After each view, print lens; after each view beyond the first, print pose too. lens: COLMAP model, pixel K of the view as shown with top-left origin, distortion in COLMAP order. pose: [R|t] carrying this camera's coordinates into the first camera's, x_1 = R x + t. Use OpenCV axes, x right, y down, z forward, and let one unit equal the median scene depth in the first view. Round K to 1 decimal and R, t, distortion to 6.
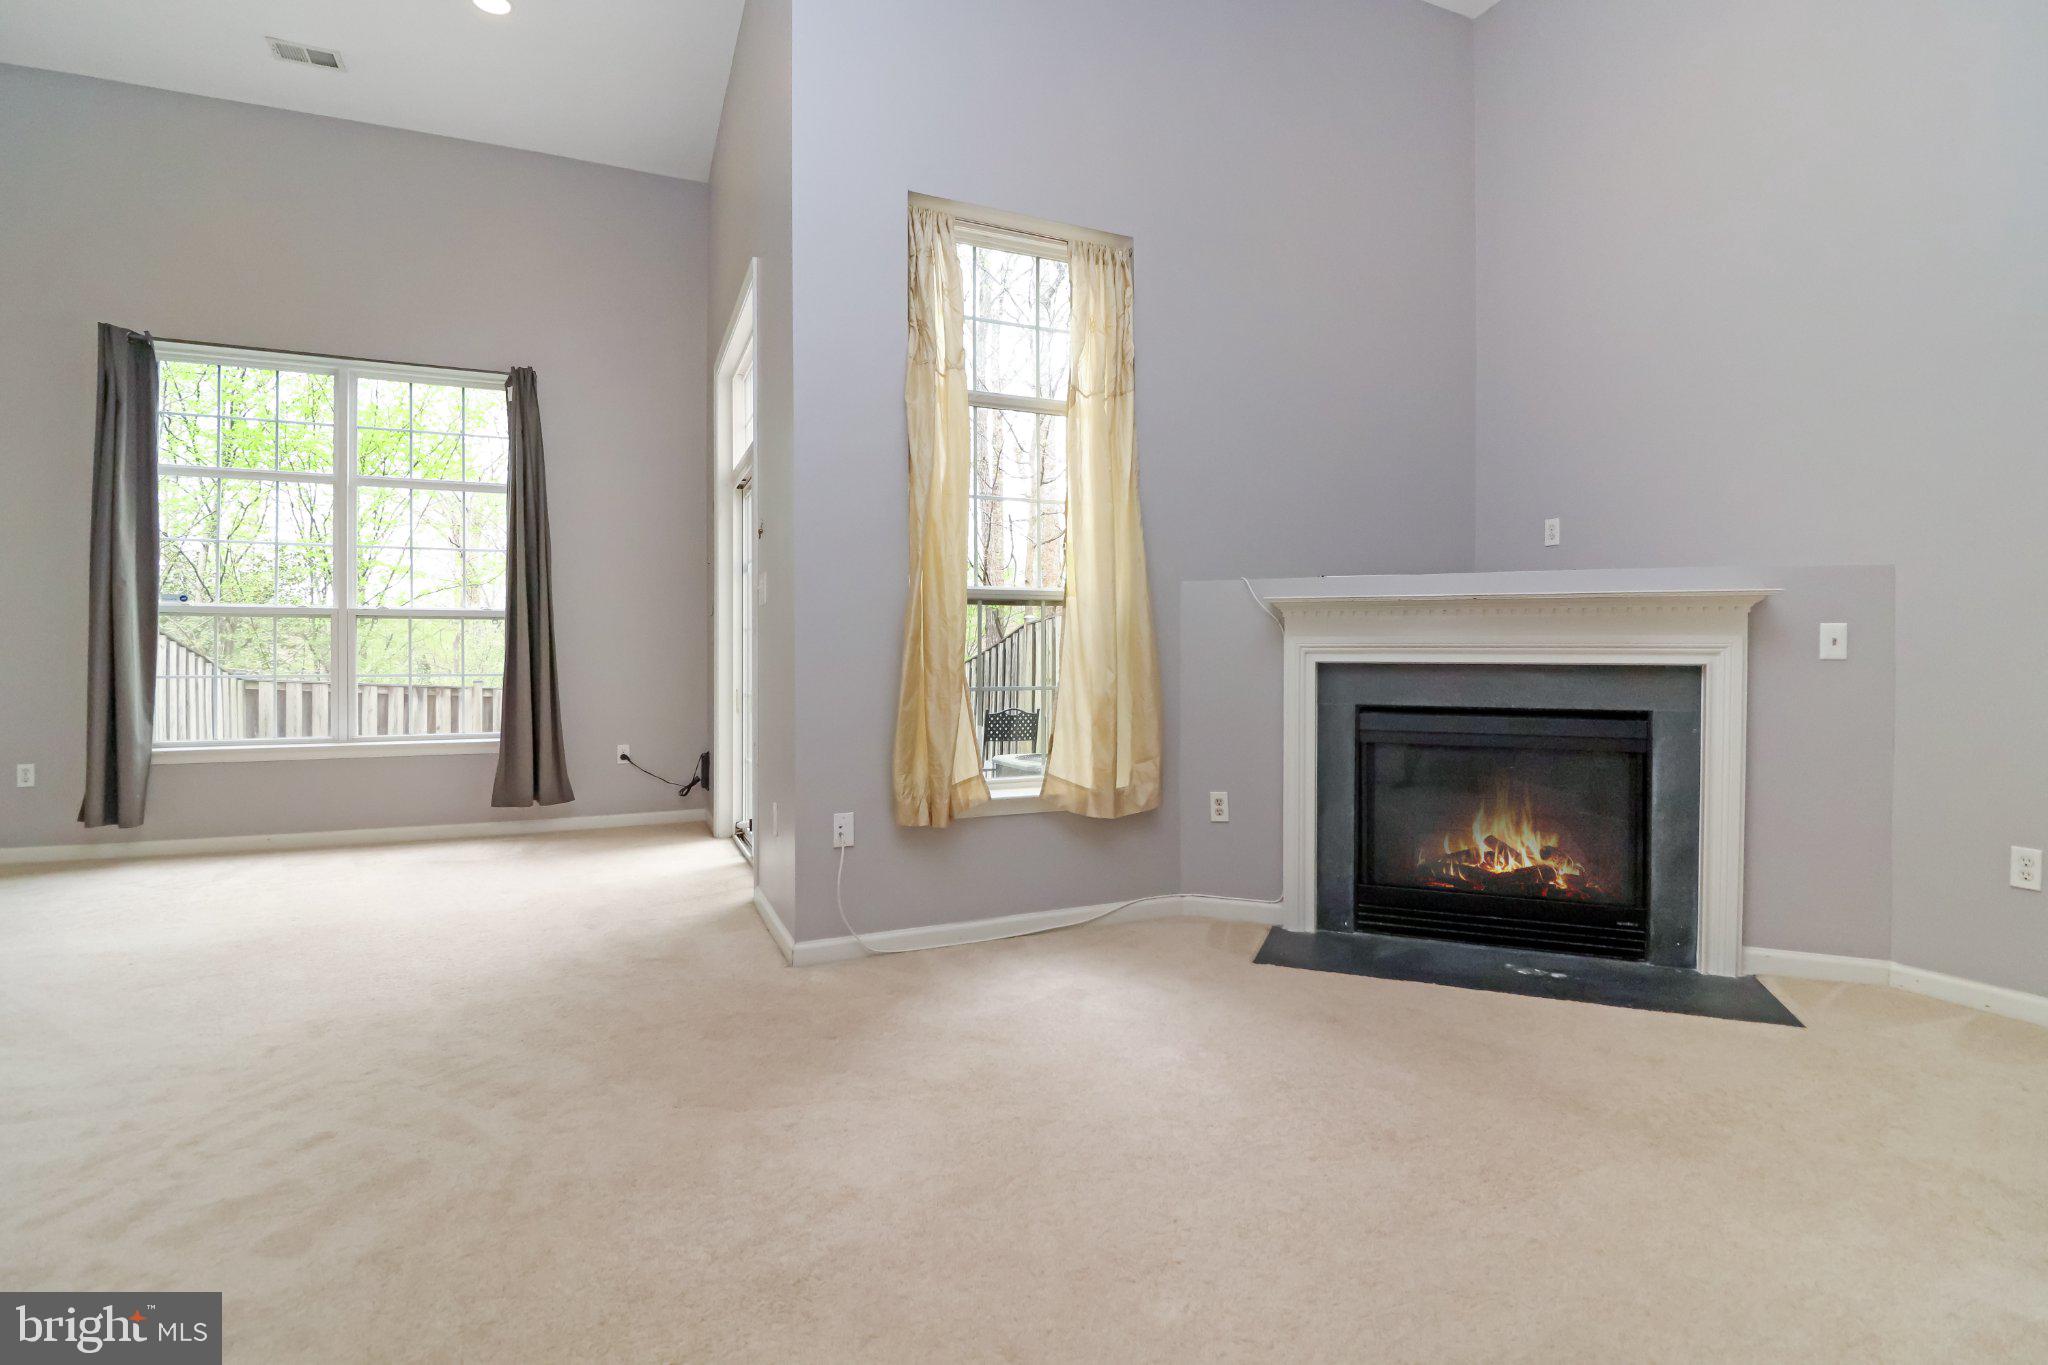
lens RADIAL K [[974.6, 0, 1028.8], [0, 974.6, 646.6], [0, 0, 1]] dist [-0.002885, -0.023995]
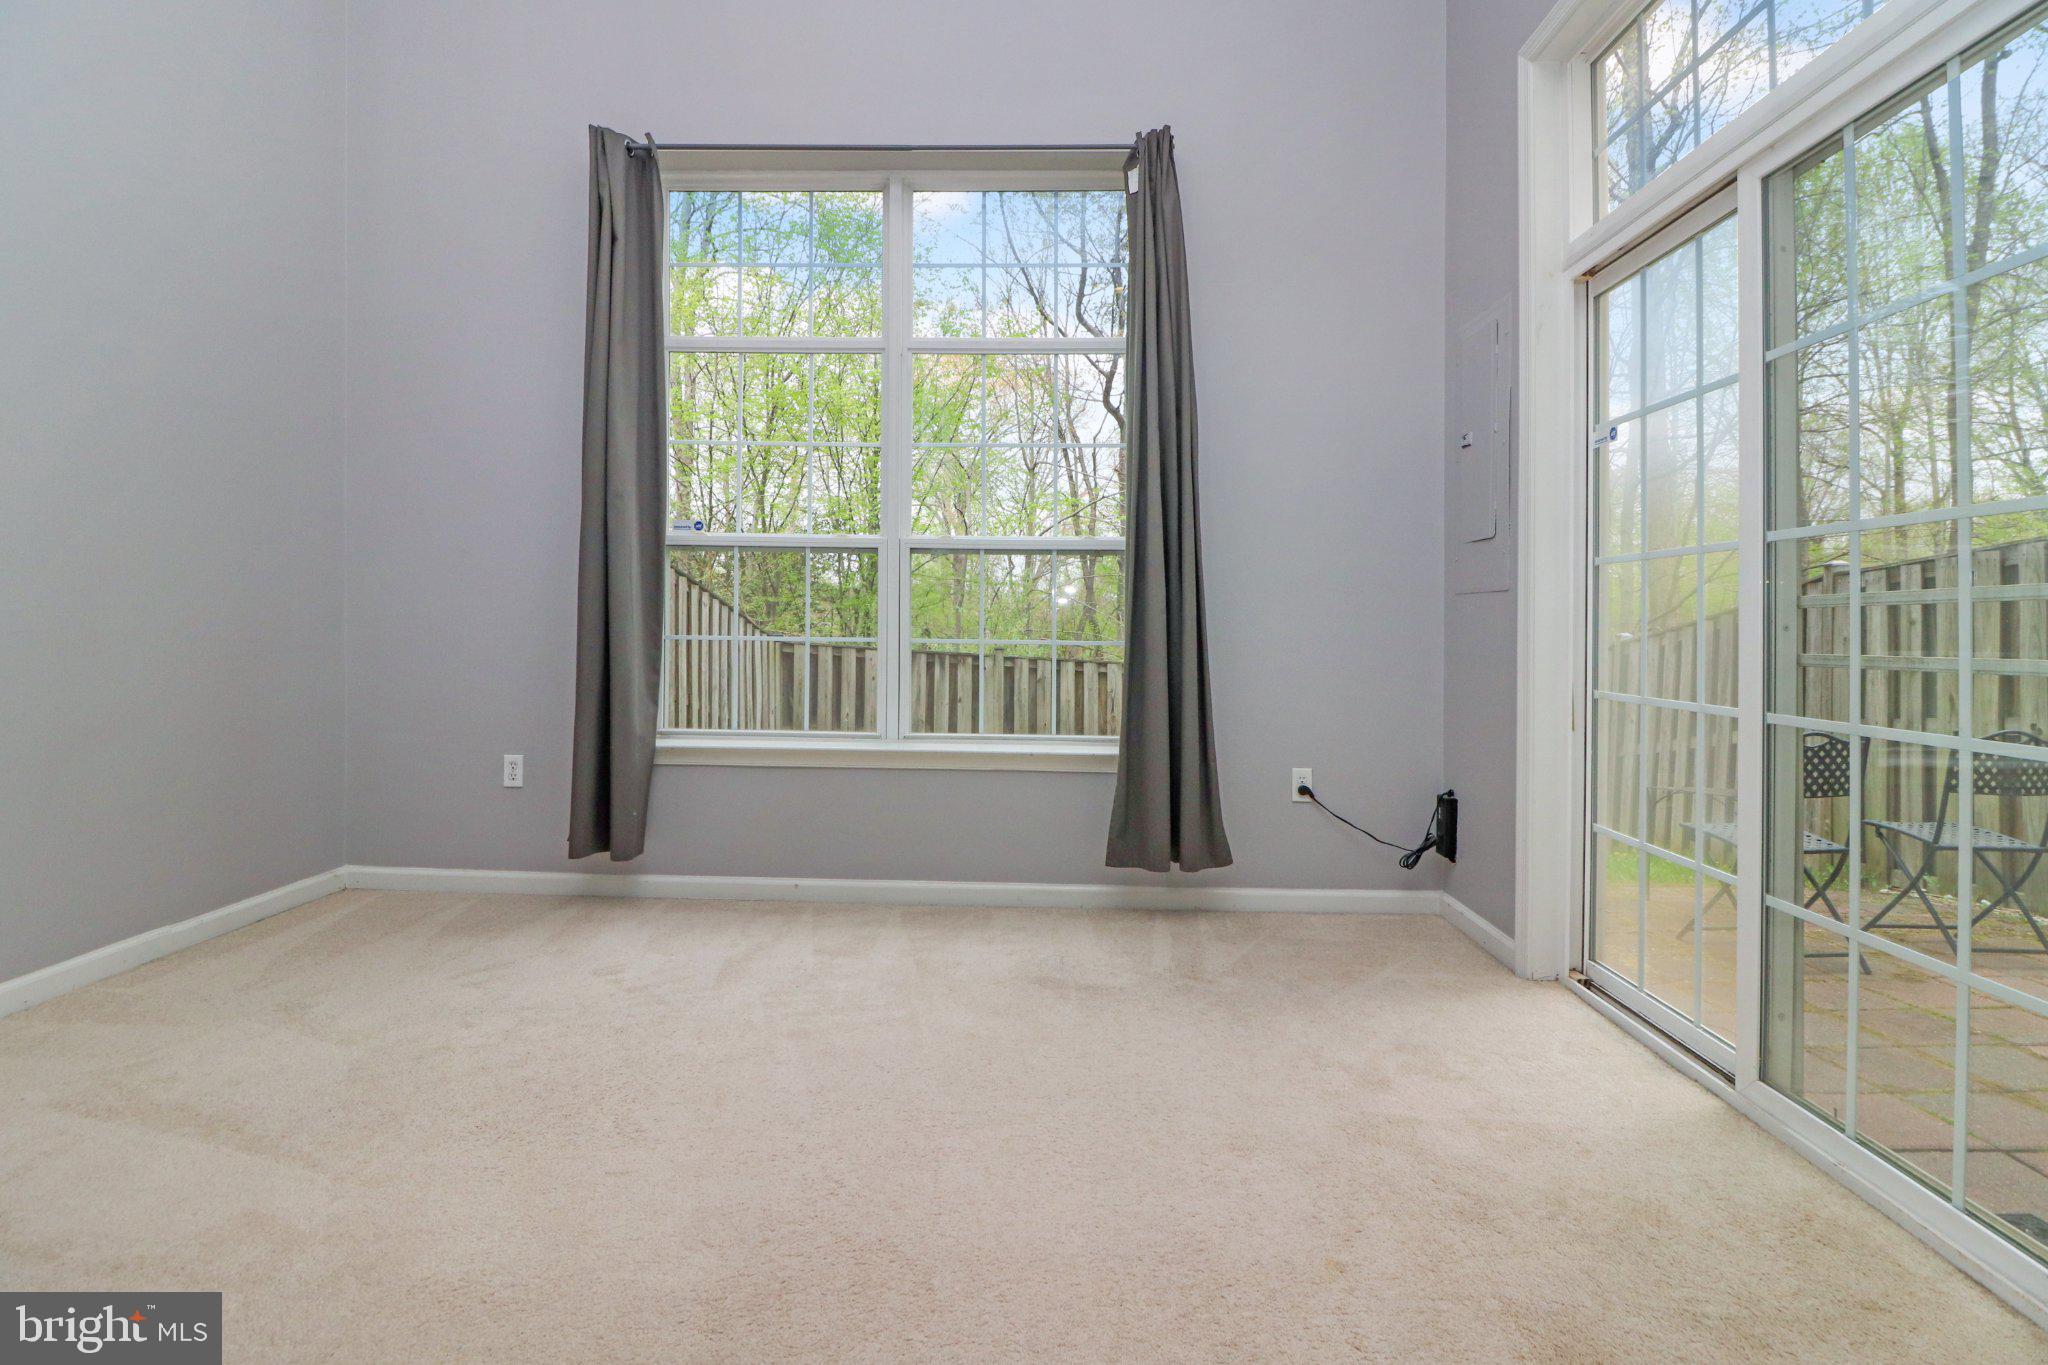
lens RADIAL K [[967.0, 0, 1021.3], [0, 967.0, 615.2], [0, 0, 1]] dist [-0.001425, -0.000267]
pose [[0.901315, 0.007067, -0.433107, -0.347990], [-0.008290, 0.999965, -0.000937, 0.012226], [0.433085, 0.004435, 0.901342, 0.446564]]
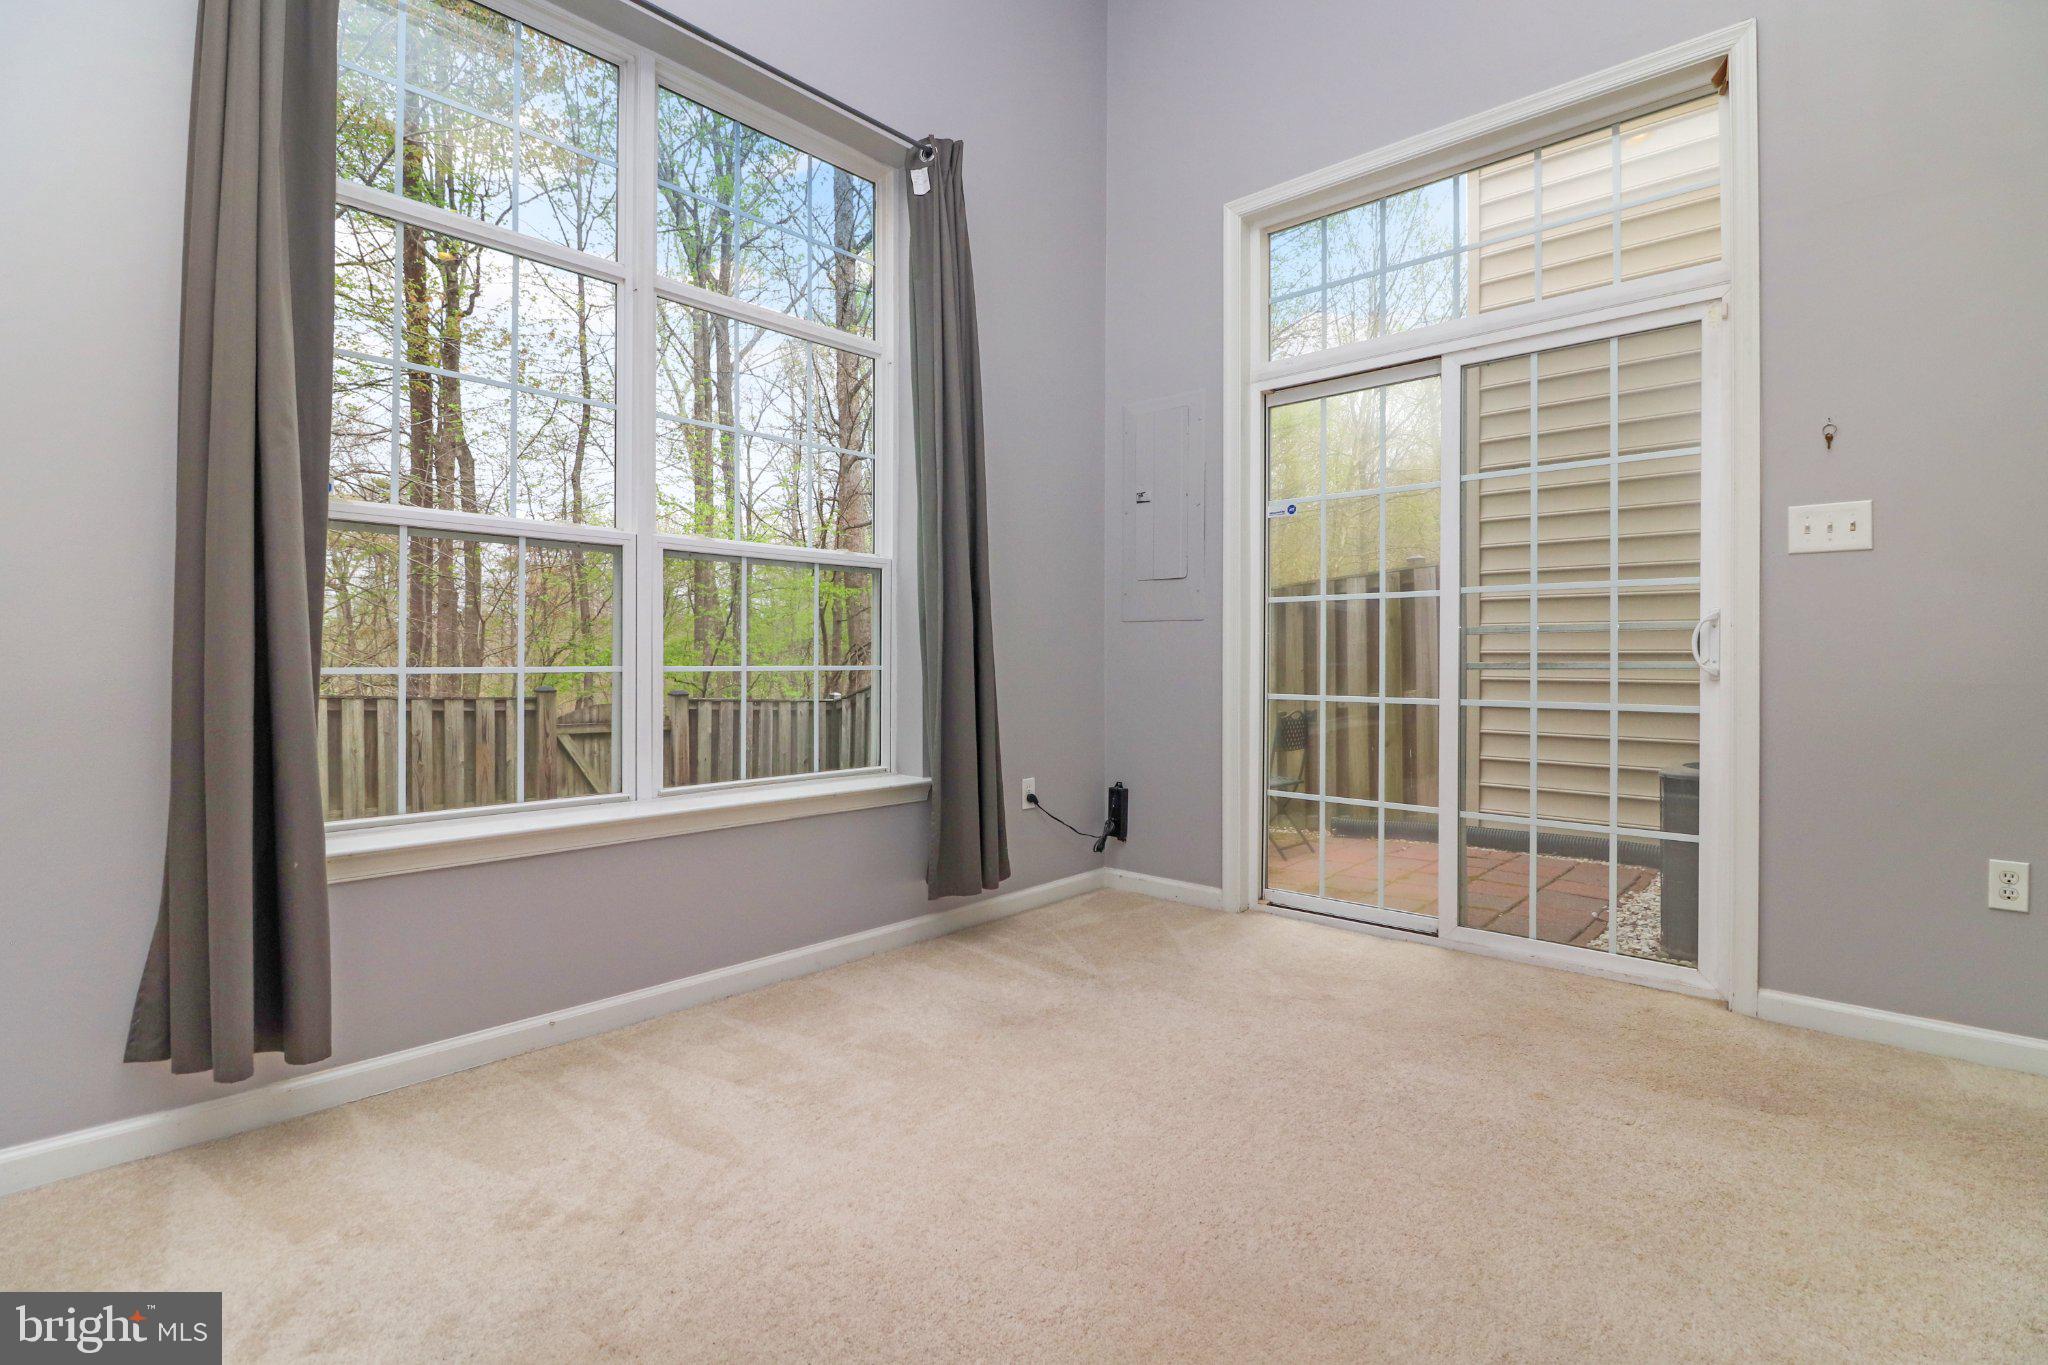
lens RADIAL K [[975.9, 0, 1020.6], [0, 975.9, 654.3], [0, 0, 1]] dist [-0.000054, -0.000018]
pose [[0.915392, 0.001963, 0.402560, -0.739266], [-0.005668, 0.999952, 0.008013, 0.015709], [-0.402525, -0.009616, 0.915359, 0.459483]]
